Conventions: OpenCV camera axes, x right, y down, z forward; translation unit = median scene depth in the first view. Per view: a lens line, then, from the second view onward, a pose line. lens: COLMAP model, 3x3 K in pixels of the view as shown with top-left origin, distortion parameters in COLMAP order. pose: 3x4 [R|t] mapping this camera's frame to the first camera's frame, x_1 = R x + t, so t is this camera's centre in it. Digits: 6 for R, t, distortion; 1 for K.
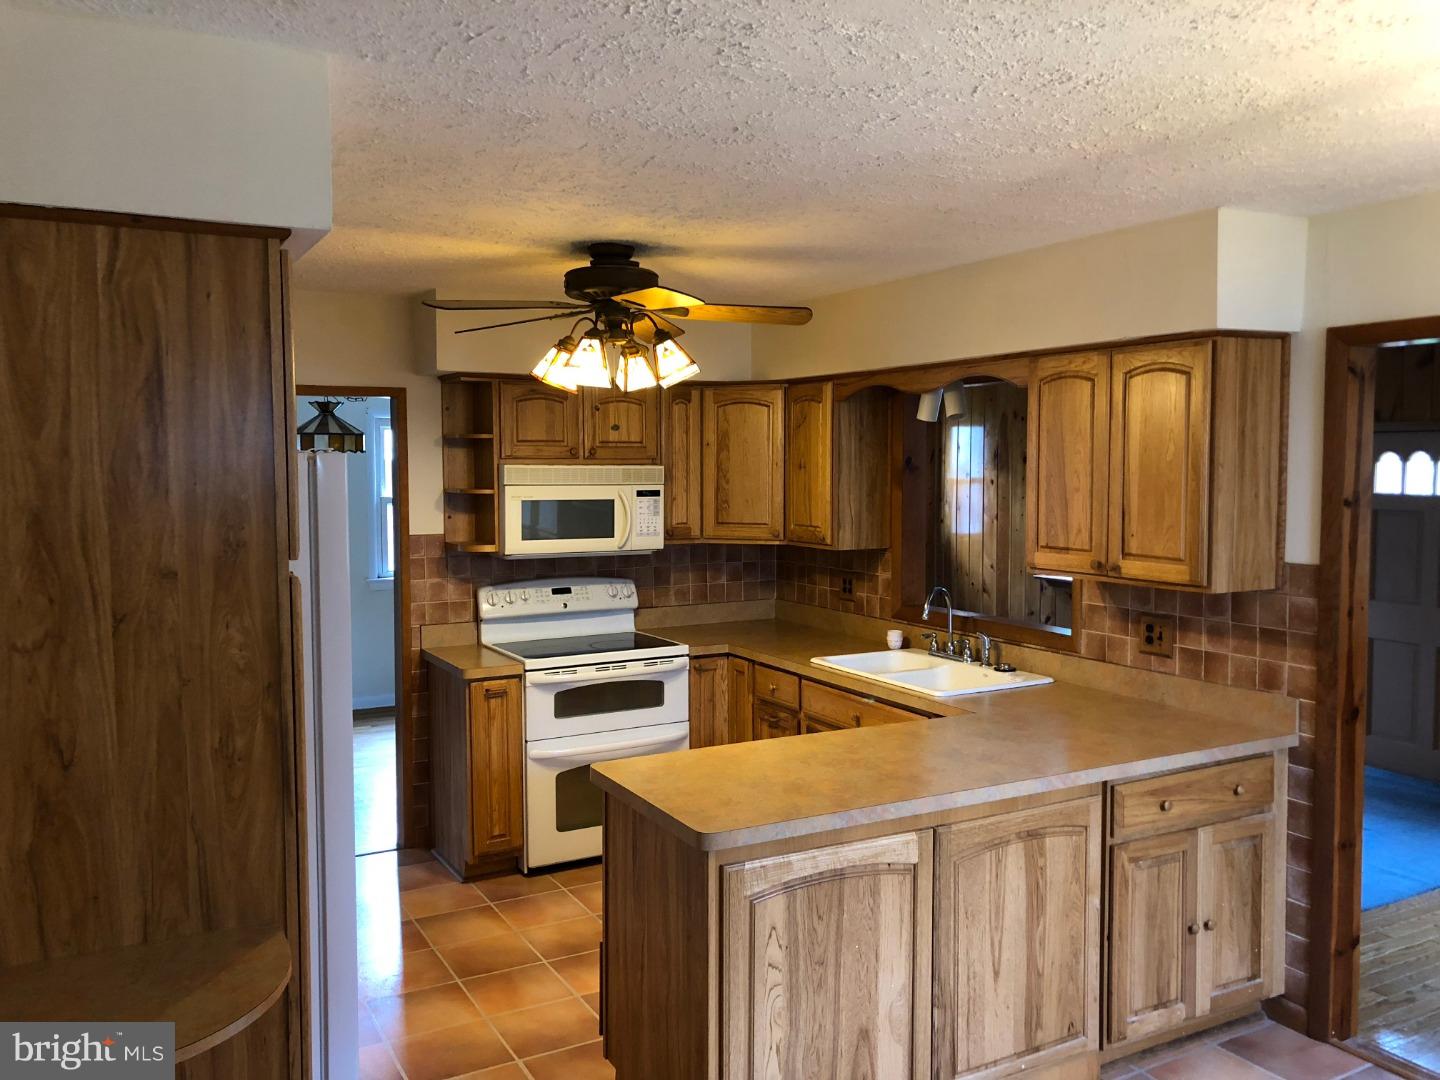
lens RADIAL K [[1167.4, 0, 720.0], [0, 1167.4, 540.0], [0, 0, 1]] dist [0.153900, -0.501946]
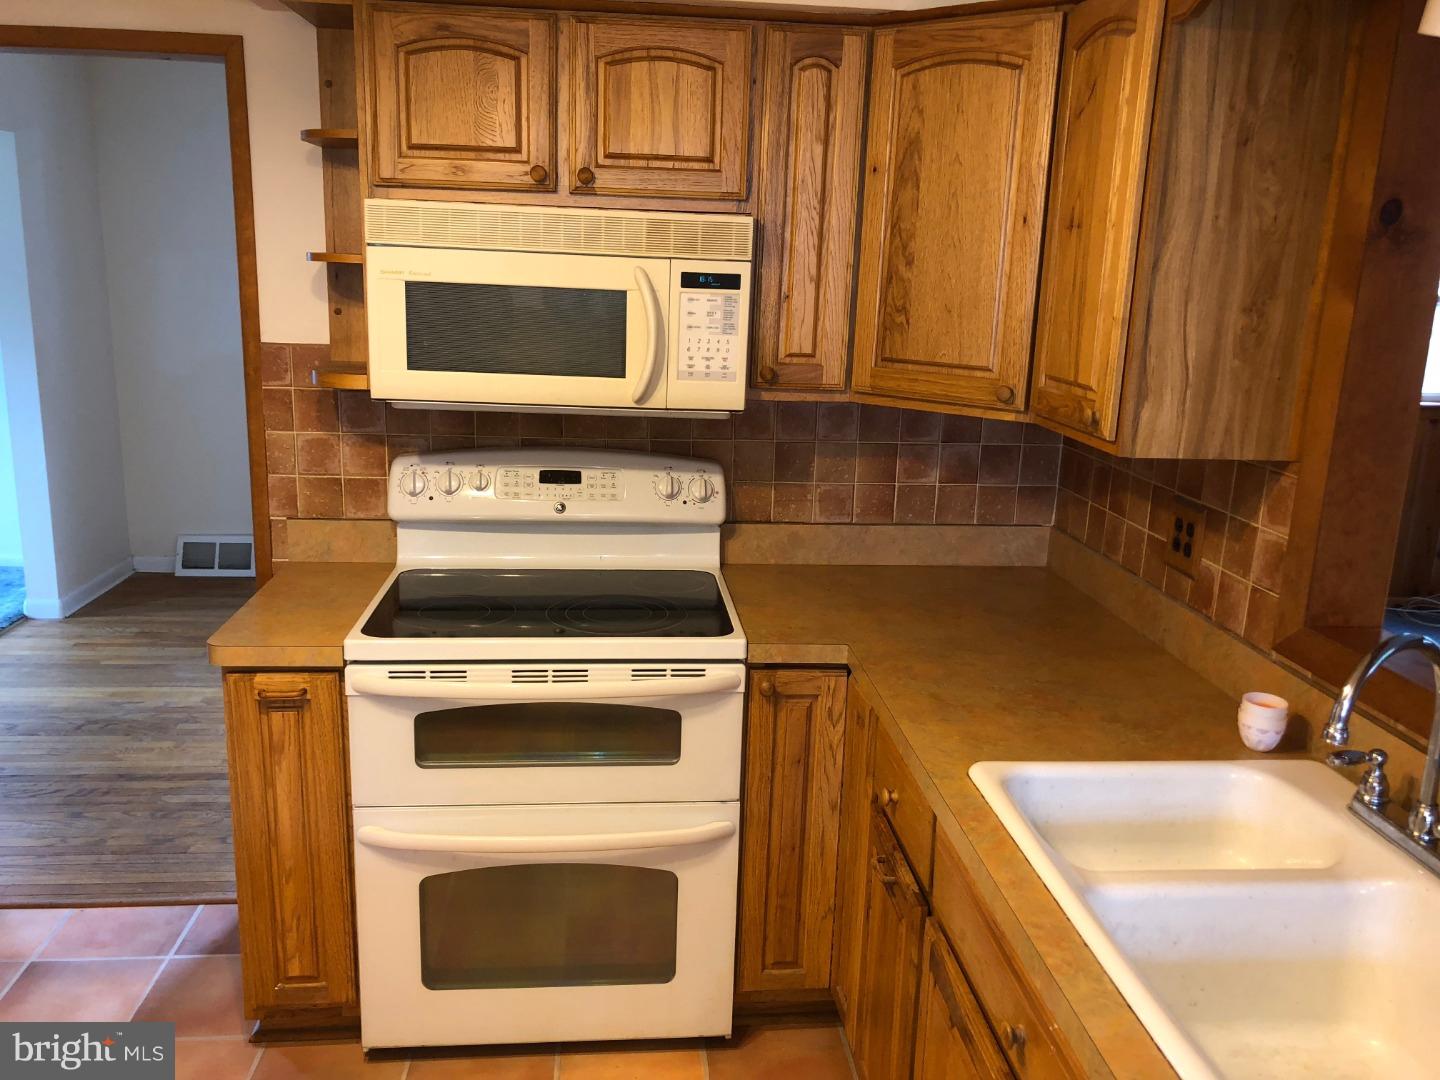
lens RADIAL K [[1172.2, 0, 720.0], [0, 1172.2, 540.0], [0, 0, 1]] dist [0.047385, -0.078753]
pose [[0.917061, 0.125208, -0.378578, 0.121395], [-0.064108, 0.983367, 0.169938, -0.019397], [0.393559, -0.131574, 0.909835, 0.589393]]
